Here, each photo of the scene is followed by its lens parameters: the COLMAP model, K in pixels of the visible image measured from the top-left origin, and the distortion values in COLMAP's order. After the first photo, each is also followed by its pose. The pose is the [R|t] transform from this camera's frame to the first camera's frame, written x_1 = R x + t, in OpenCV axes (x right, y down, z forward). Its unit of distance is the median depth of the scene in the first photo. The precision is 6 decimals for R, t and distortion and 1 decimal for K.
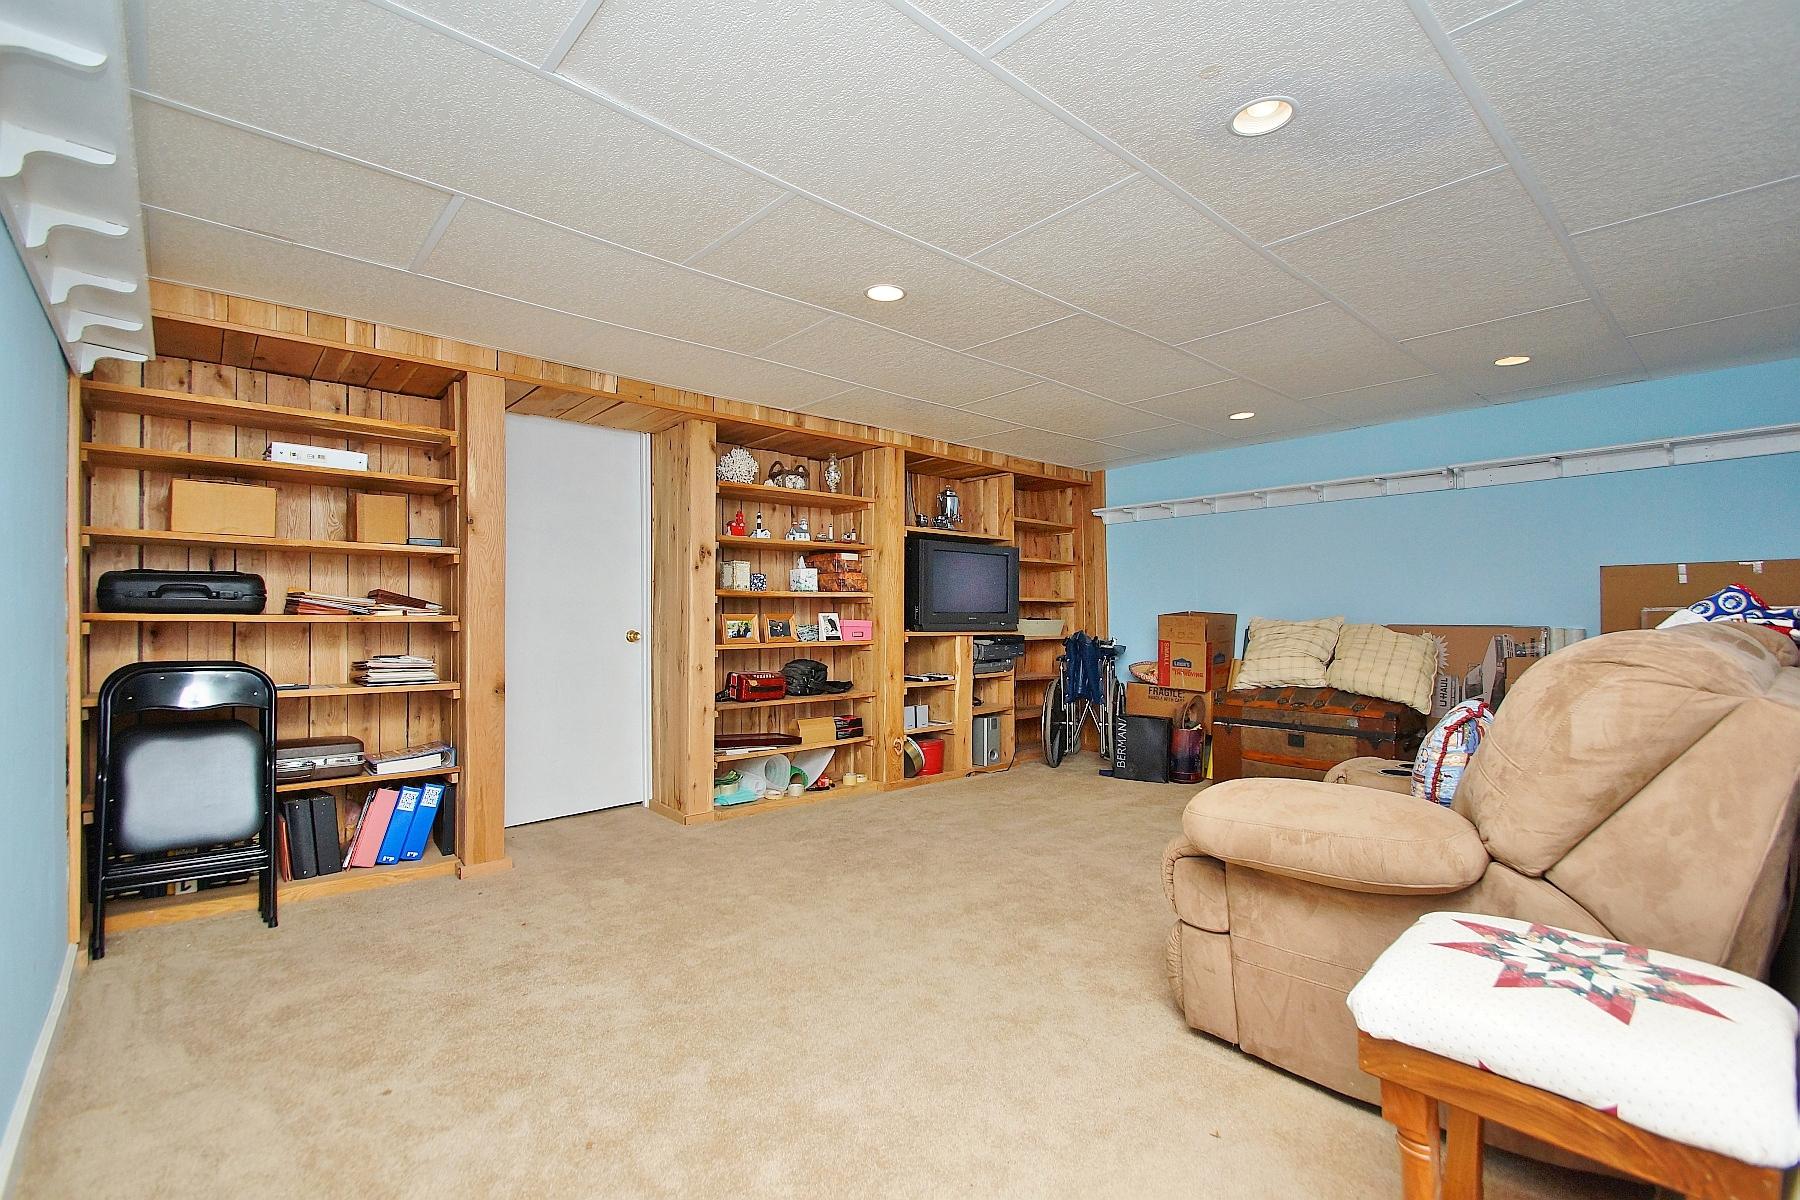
lens RADIAL K [[798.6, 0, 897.8], [0, 798.6, 608.0], [0, 0, 1]] dist [0.008077, -0.012118]
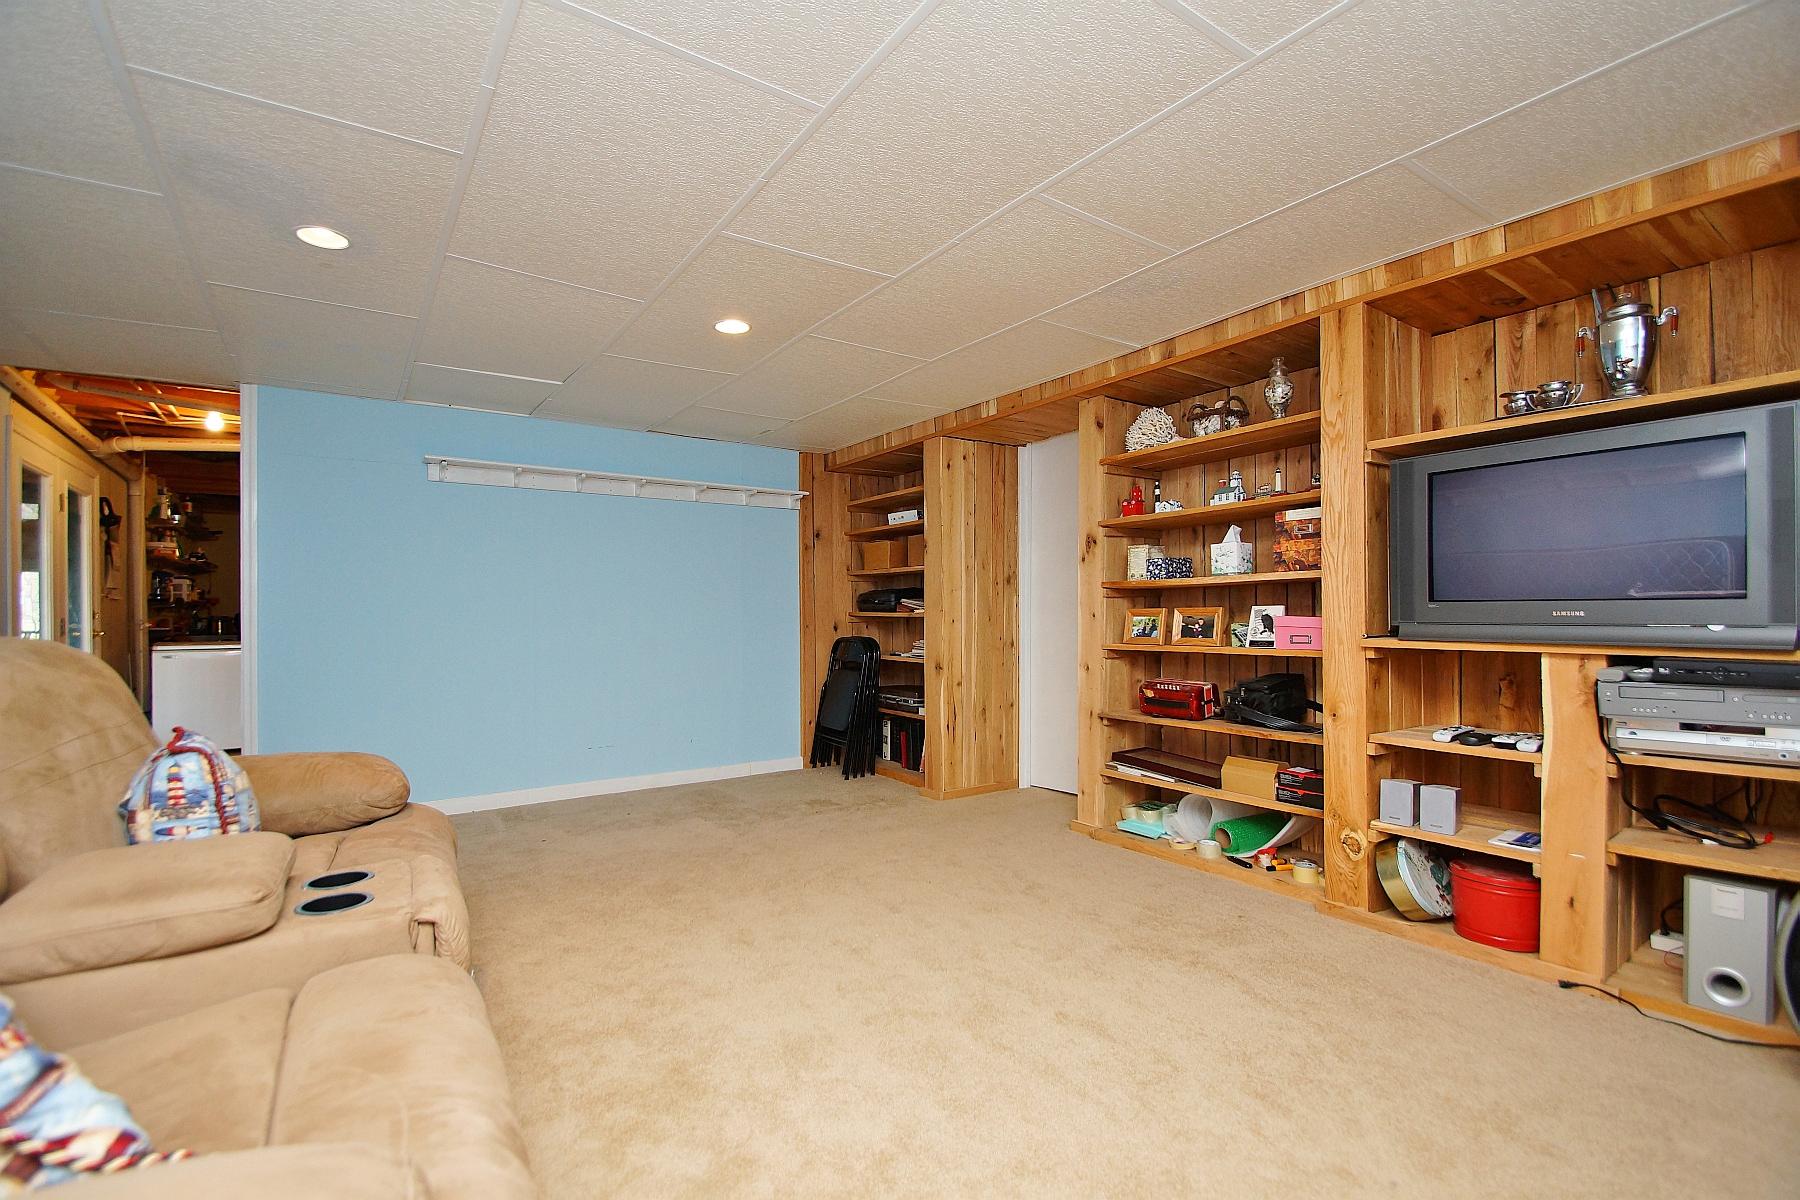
lens RADIAL K [[798.6, 0, 898.0], [0, 798.6, 608.4], [0, 0, 1]] dist [0.008077, -0.012118]
pose [[-0.120604, -0.003585, -0.992694, 0.612030], [0.019343, 0.999795, -0.005960, 0.006657], [0.992512, -0.019920, -0.120510, 0.786869]]
